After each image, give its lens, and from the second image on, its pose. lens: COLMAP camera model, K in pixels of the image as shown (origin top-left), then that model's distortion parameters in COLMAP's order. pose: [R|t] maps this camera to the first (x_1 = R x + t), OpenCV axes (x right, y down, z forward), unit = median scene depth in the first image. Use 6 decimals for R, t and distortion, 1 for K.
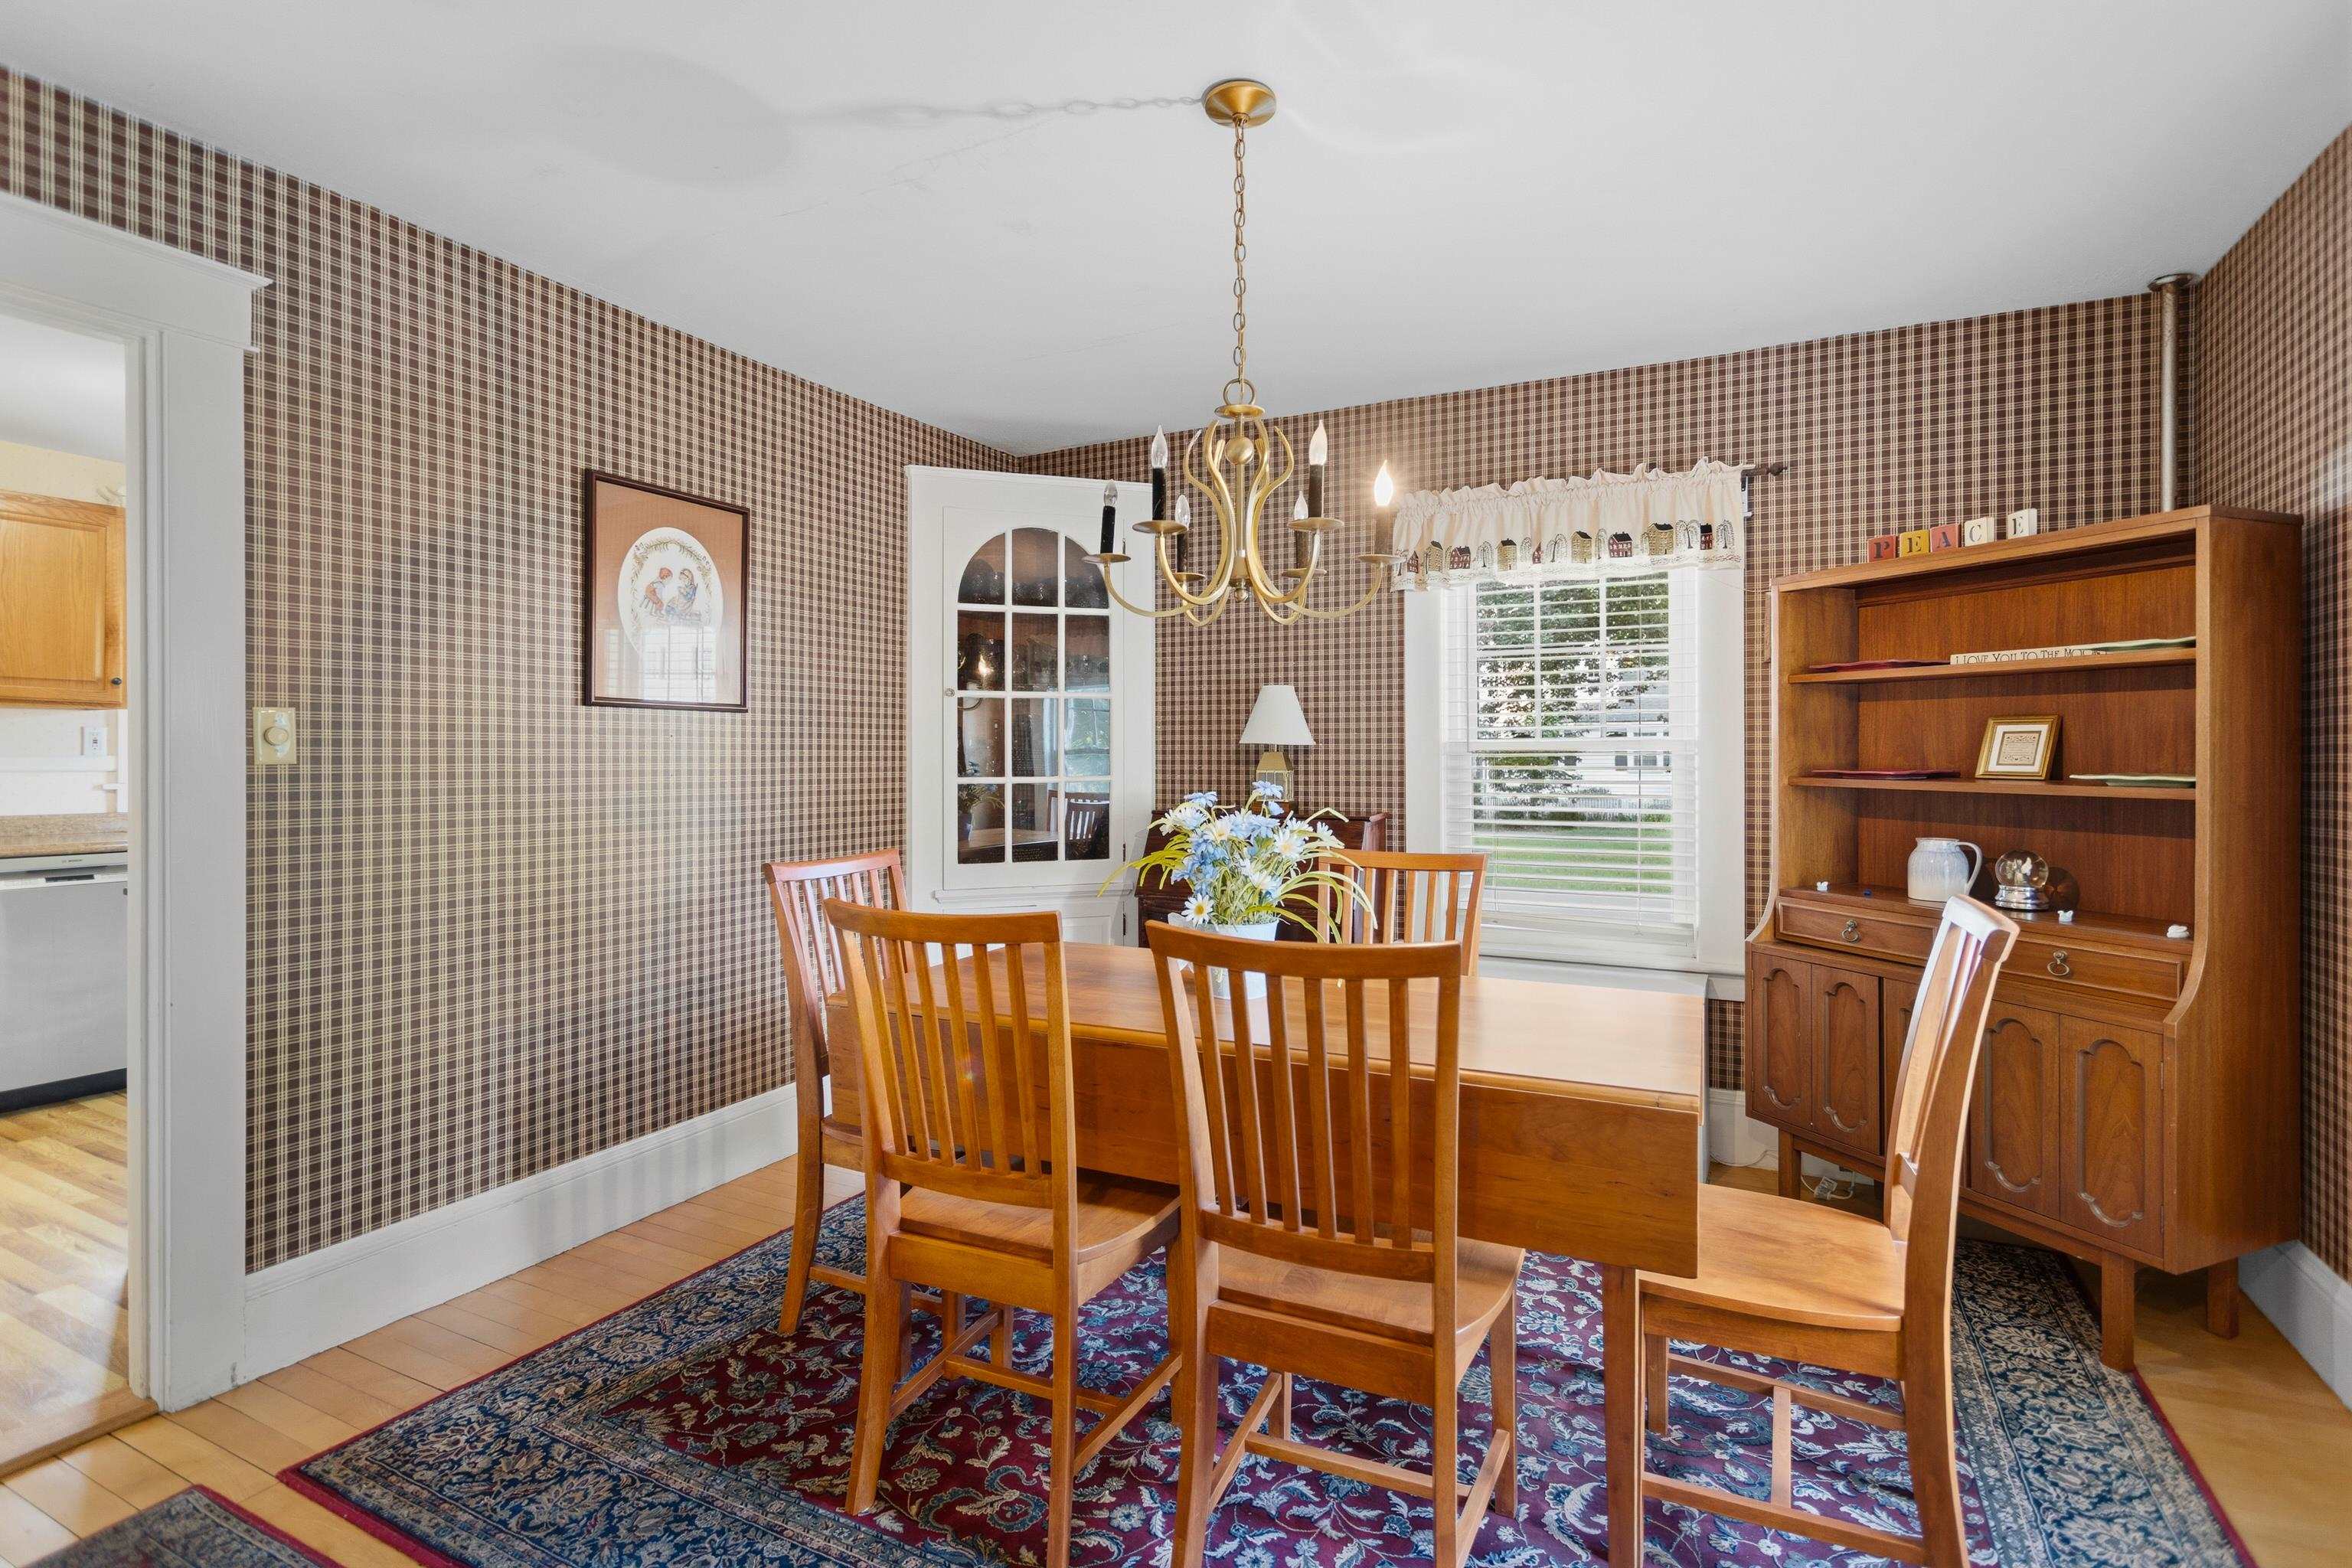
lens RADIAL K [[1119.7, 0, 1180.4], [0, 1119.7, 772.8], [0, 0, 1]] dist [-0.001619, -0.000516]
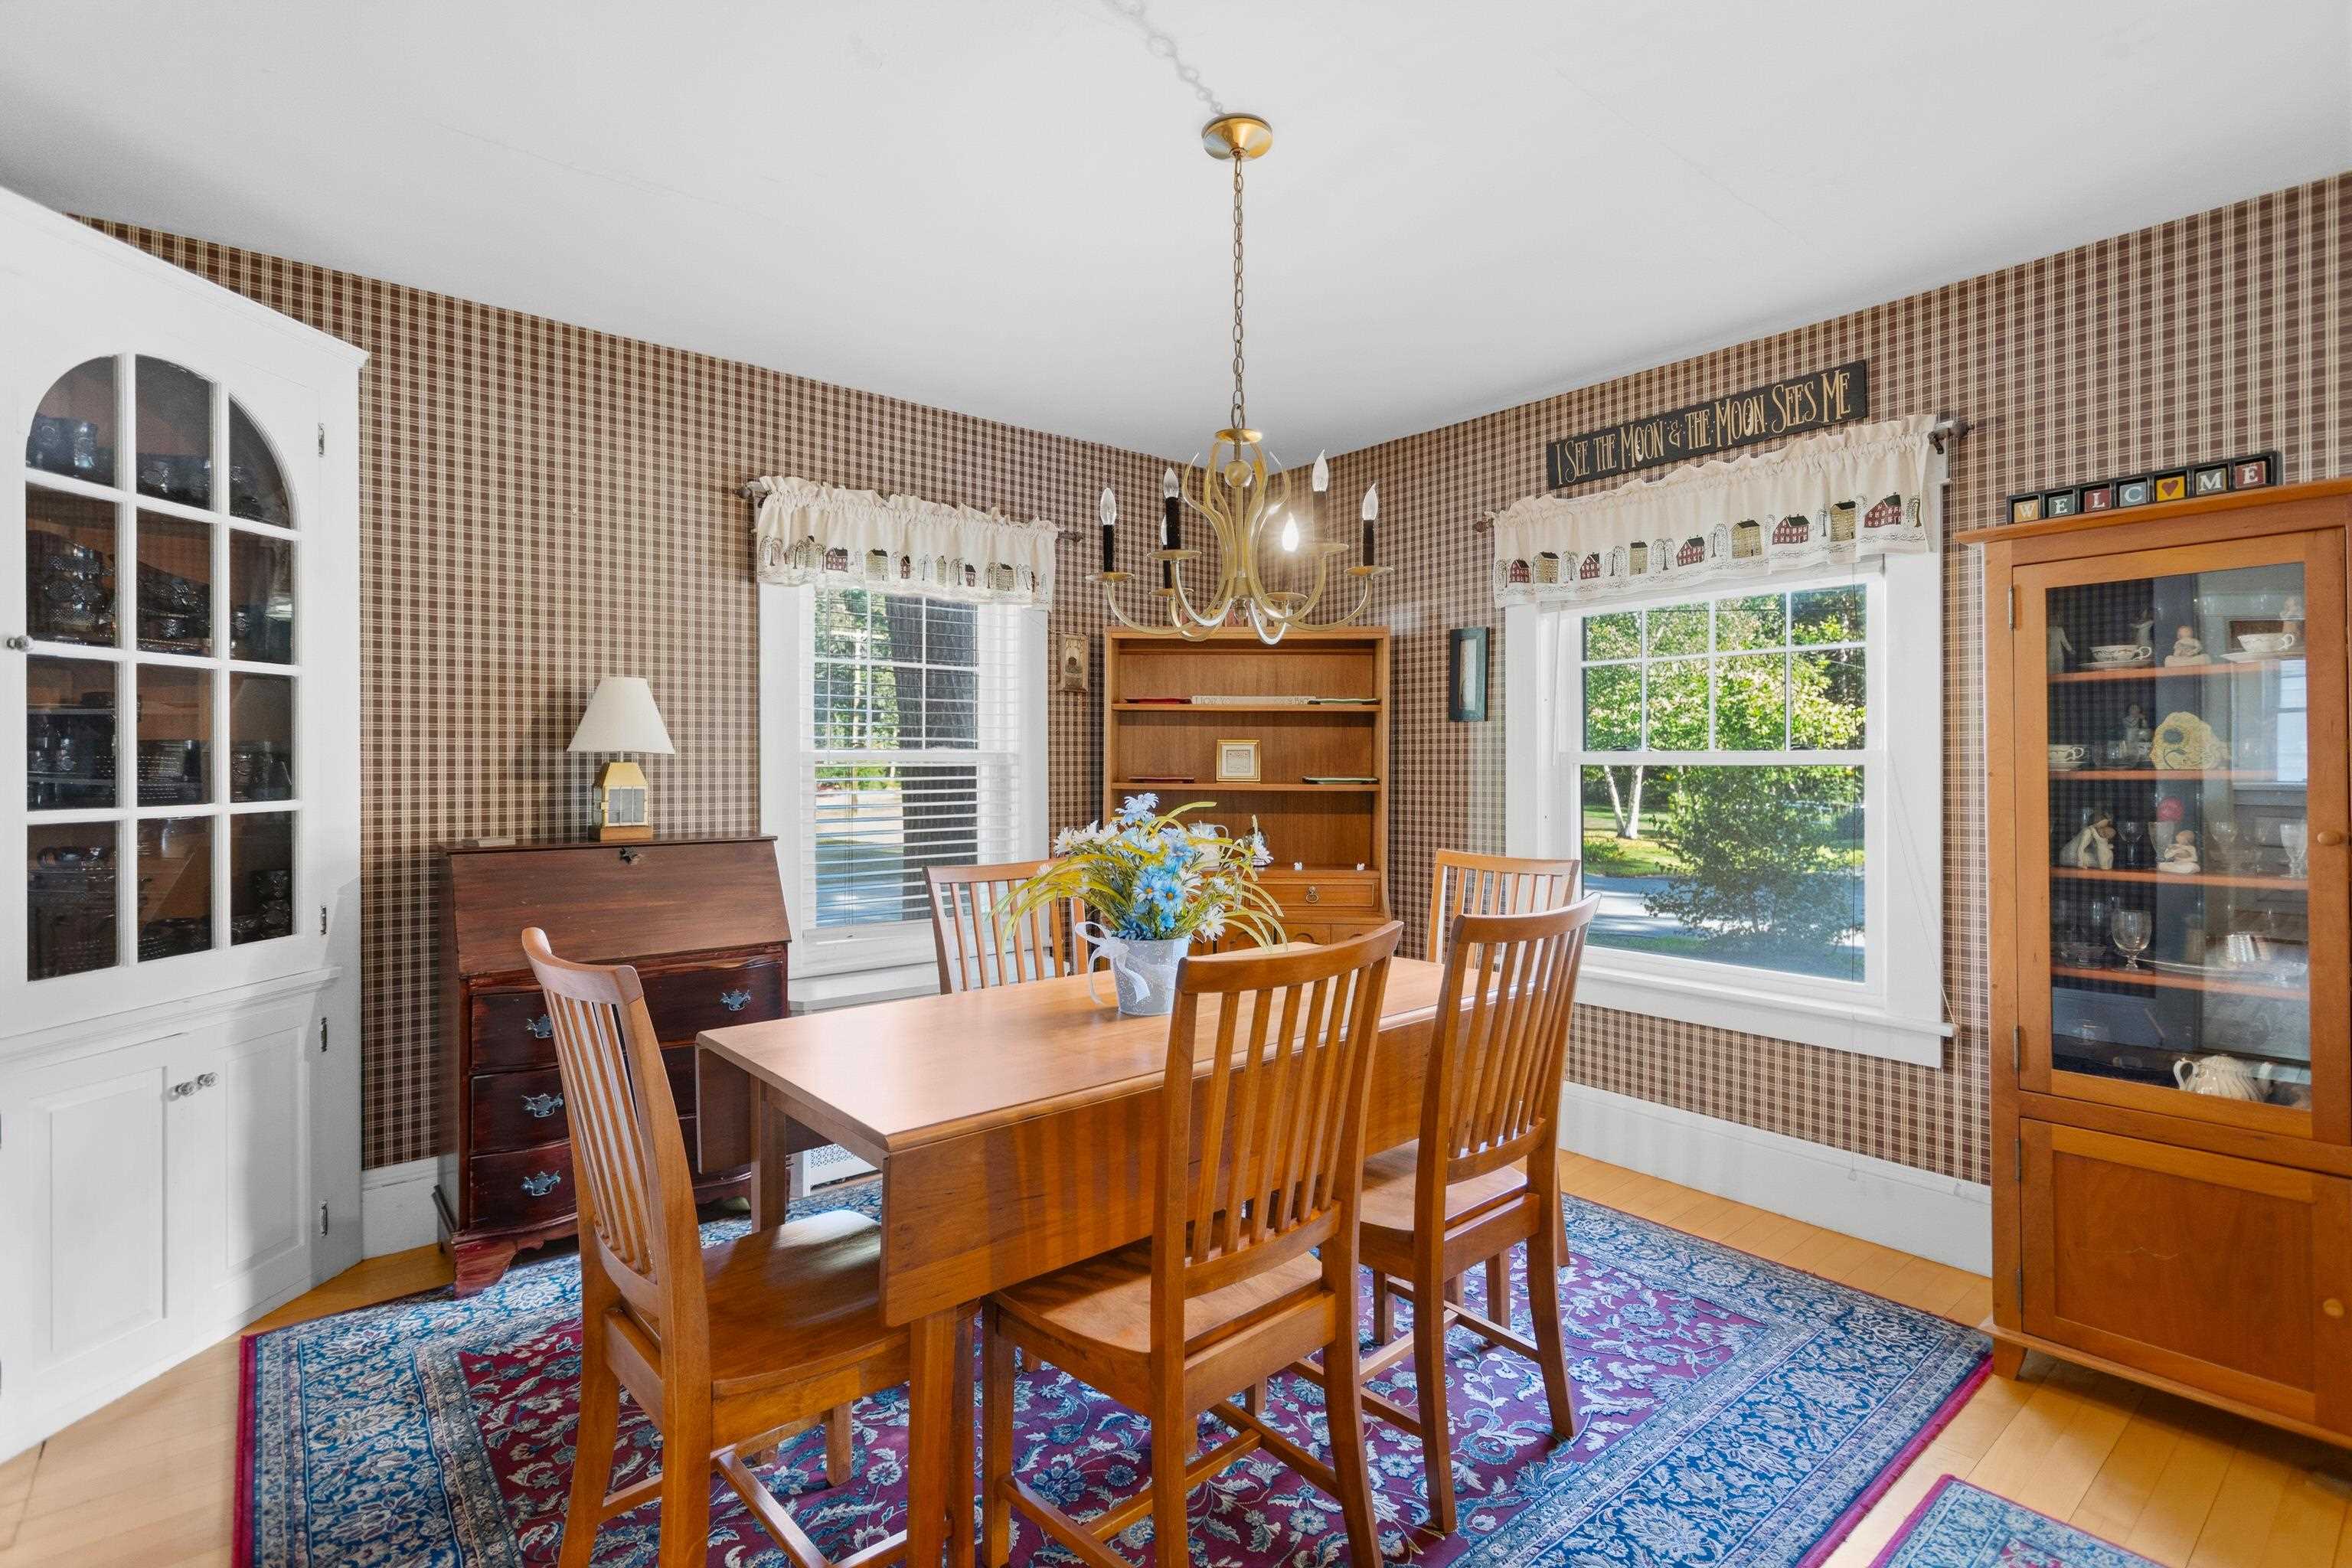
lens RADIAL K [[1119.7, 0, 1180.4], [0, 1119.7, 772.8], [0, 0, 1]] dist [-0.001619, -0.000516]
pose [[0.397357, -0.006849, 0.917639, -0.535835], [0.018819, 0.999823, -0.000687, -0.003674], [-0.917471, 0.017542, 0.397415, 0.369398]]
